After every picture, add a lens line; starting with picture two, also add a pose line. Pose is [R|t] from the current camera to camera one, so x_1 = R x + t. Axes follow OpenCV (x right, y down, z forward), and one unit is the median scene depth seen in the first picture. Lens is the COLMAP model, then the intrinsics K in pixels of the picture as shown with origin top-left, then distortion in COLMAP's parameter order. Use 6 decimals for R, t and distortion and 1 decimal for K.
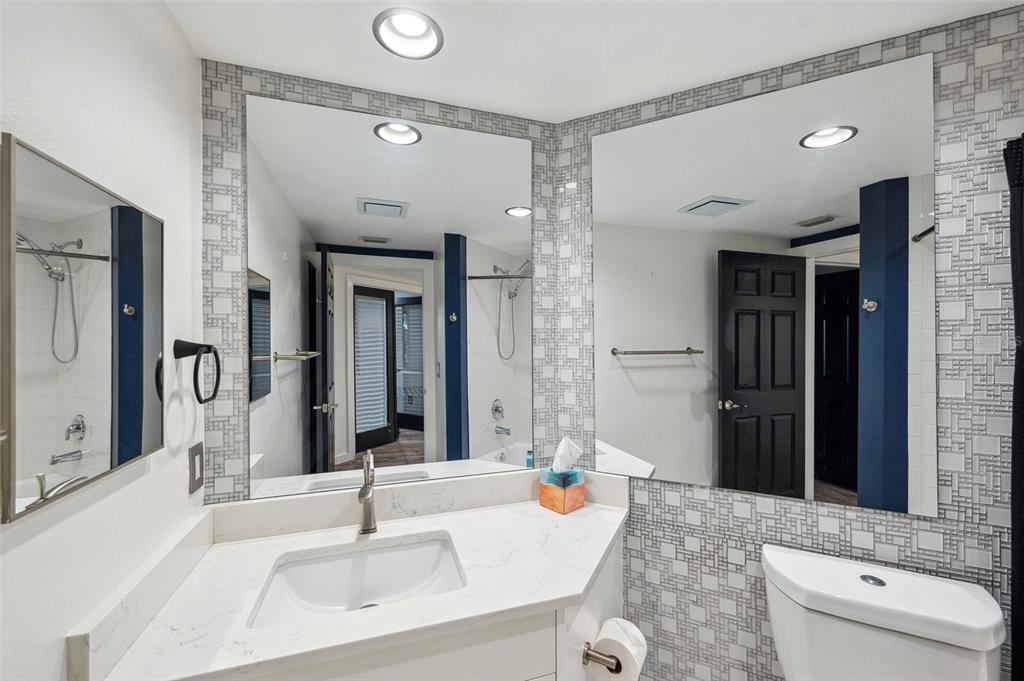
lens RADIAL K [[408.5, 0, 516.1], [0, 408.5, 339.7], [0, 0, 1]] dist [-0.000640, 0.000020]
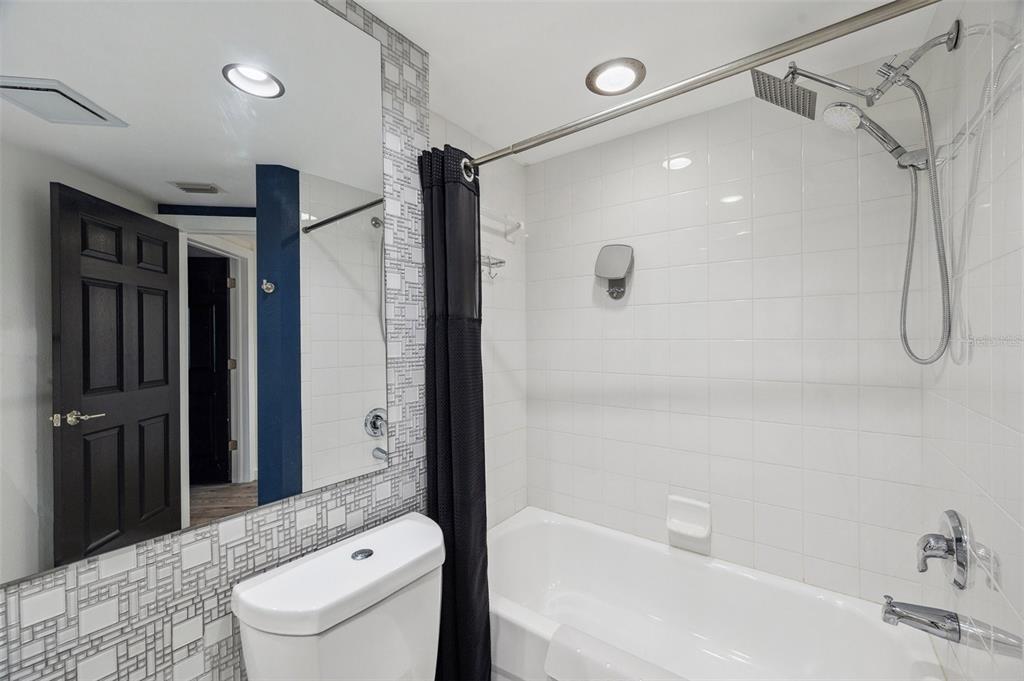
lens RADIAL K [[408.5, 0, 516.1], [0, 408.5, 339.7], [0, 0, 1]] dist [-0.000640, 0.000020]
pose [[0.193687, -0.004470, 0.981053, 0.016173], [0.003178, 0.999987, 0.003929, 0.074579], [-0.981058, 0.002357, 0.193699, 0.376134]]
